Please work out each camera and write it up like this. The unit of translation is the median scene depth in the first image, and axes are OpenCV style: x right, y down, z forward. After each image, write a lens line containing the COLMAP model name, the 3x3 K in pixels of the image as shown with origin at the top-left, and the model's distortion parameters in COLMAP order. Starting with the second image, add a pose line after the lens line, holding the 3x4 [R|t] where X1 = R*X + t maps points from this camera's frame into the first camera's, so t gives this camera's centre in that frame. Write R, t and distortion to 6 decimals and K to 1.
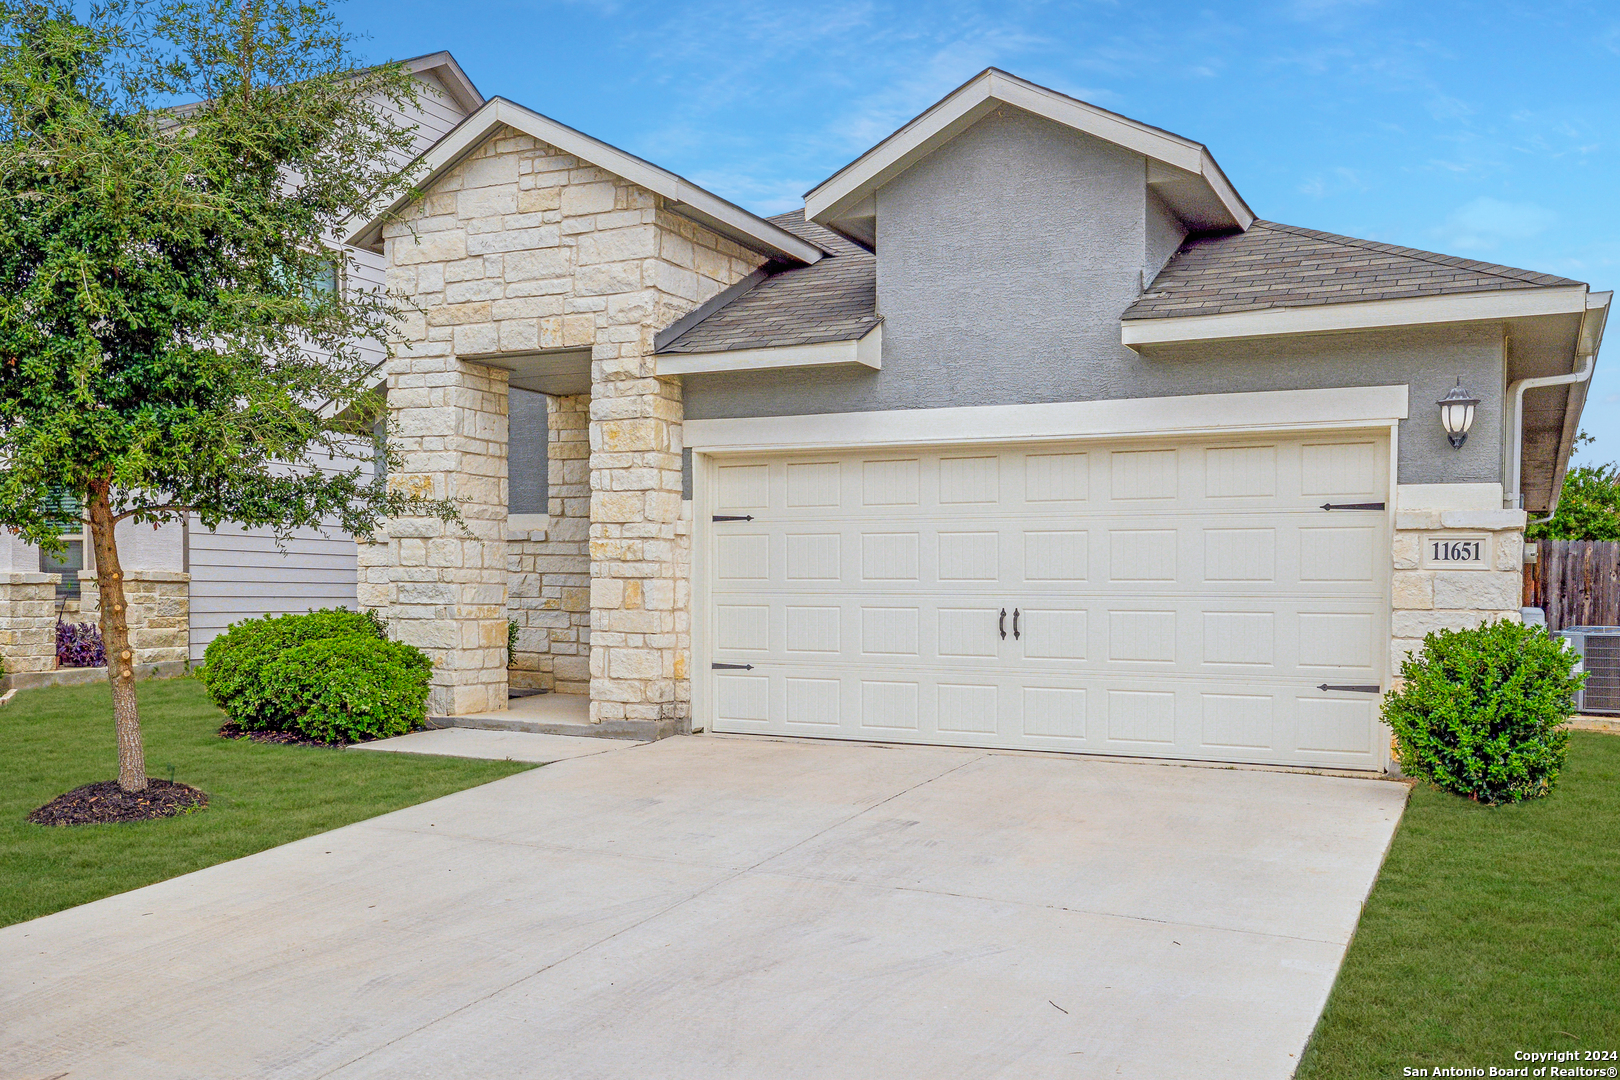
lens RADIAL K [[1448.8, 0, 810.2], [0, 1448.8, 640.9], [0, 0, 1]] dist [-0.006488, -0.005610]
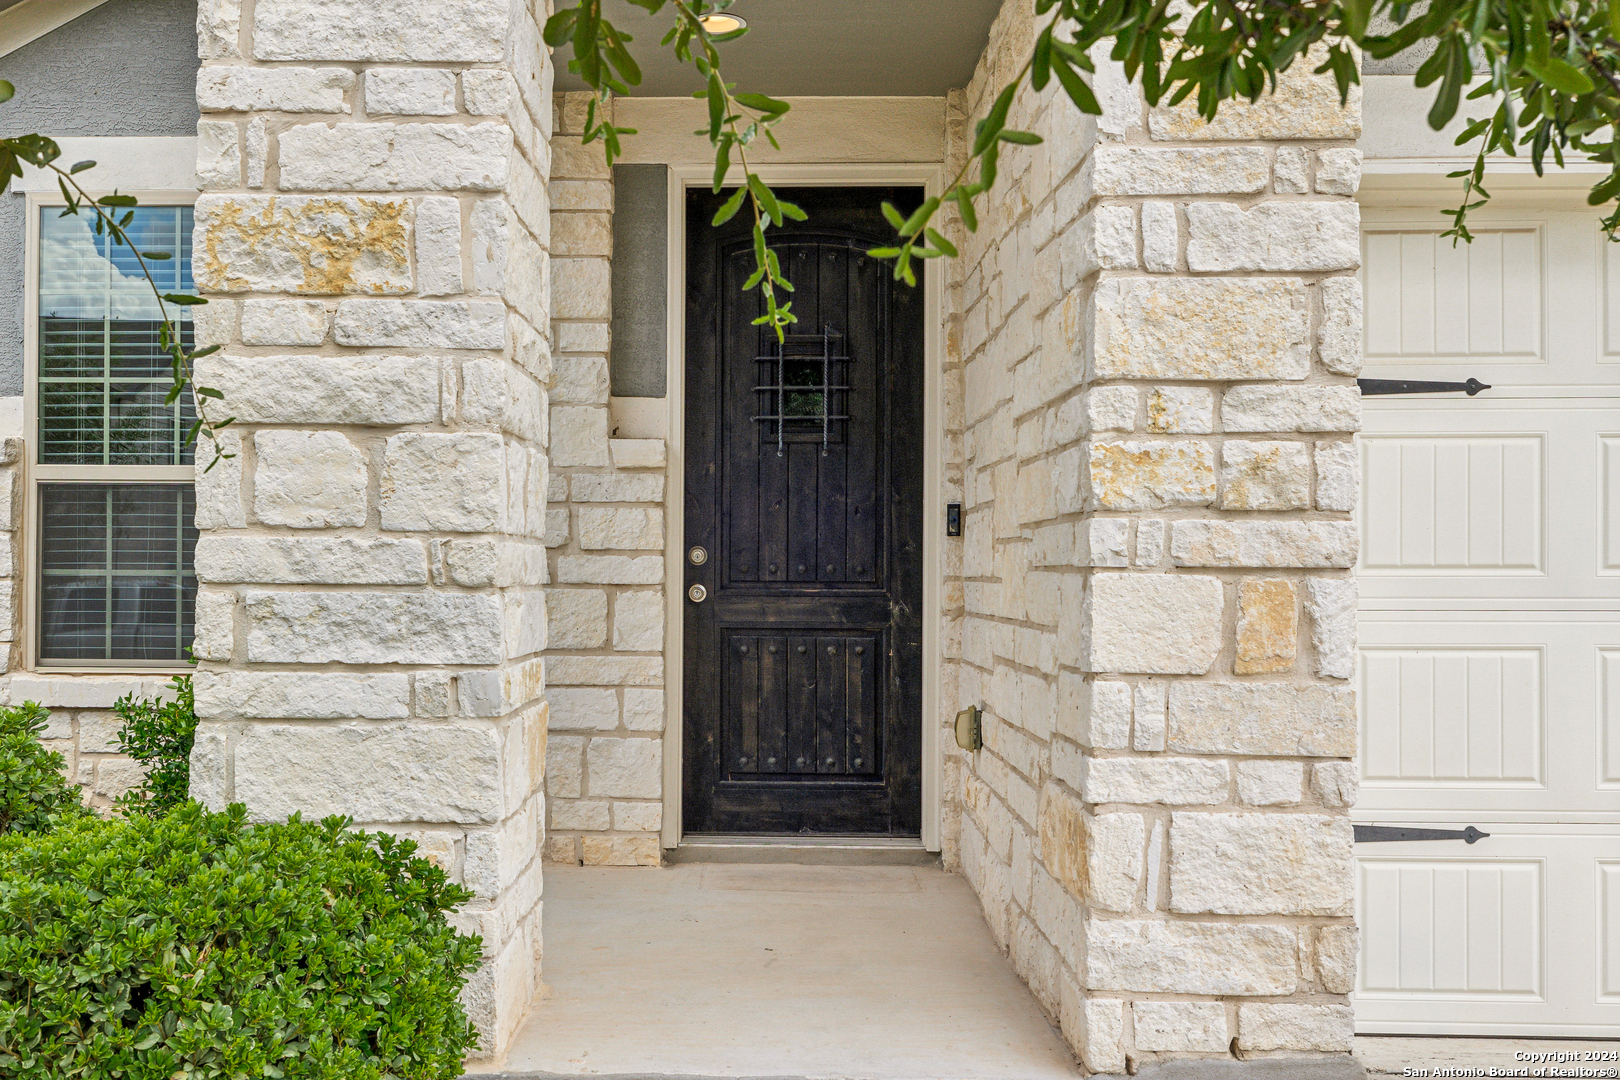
lens RADIAL K [[1699.3, 0, 810.0], [0, 1699.3, 540.0], [0, 0, 1]] dist [-0.004657, -0.003715]
pose [[0.912156, -0.000728, 0.409843, -0.347747], [0.019838, 0.998905, -0.042378, -0.036714], [-0.409363, 0.046786, 0.911171, 0.723250]]
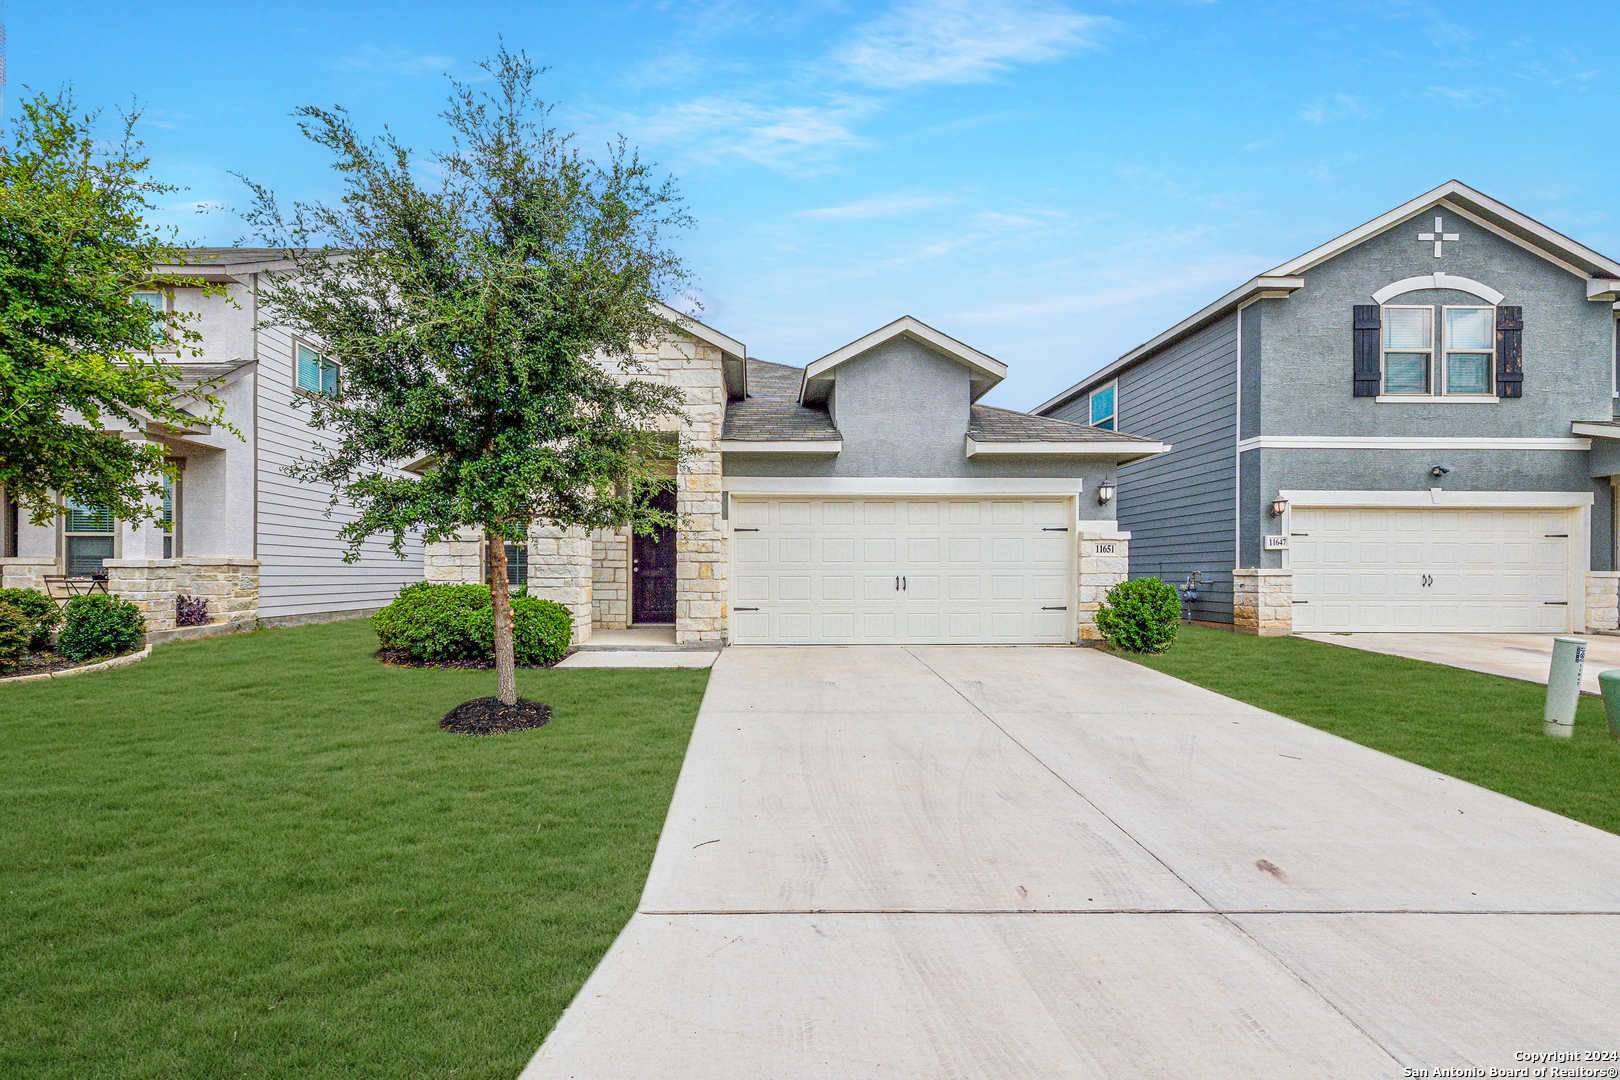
lens RADIAL K [[693.1, 0, 797.6], [0, 693.1, 569.0], [0, 0, 1]] dist [-0.002069, -0.000157]
pose [[0.887157, -0.007629, 0.461404, -0.419407], [0.023283, 0.999330, -0.028245, -0.007157], [-0.460879, 0.035801, 0.886740, 0.179467]]
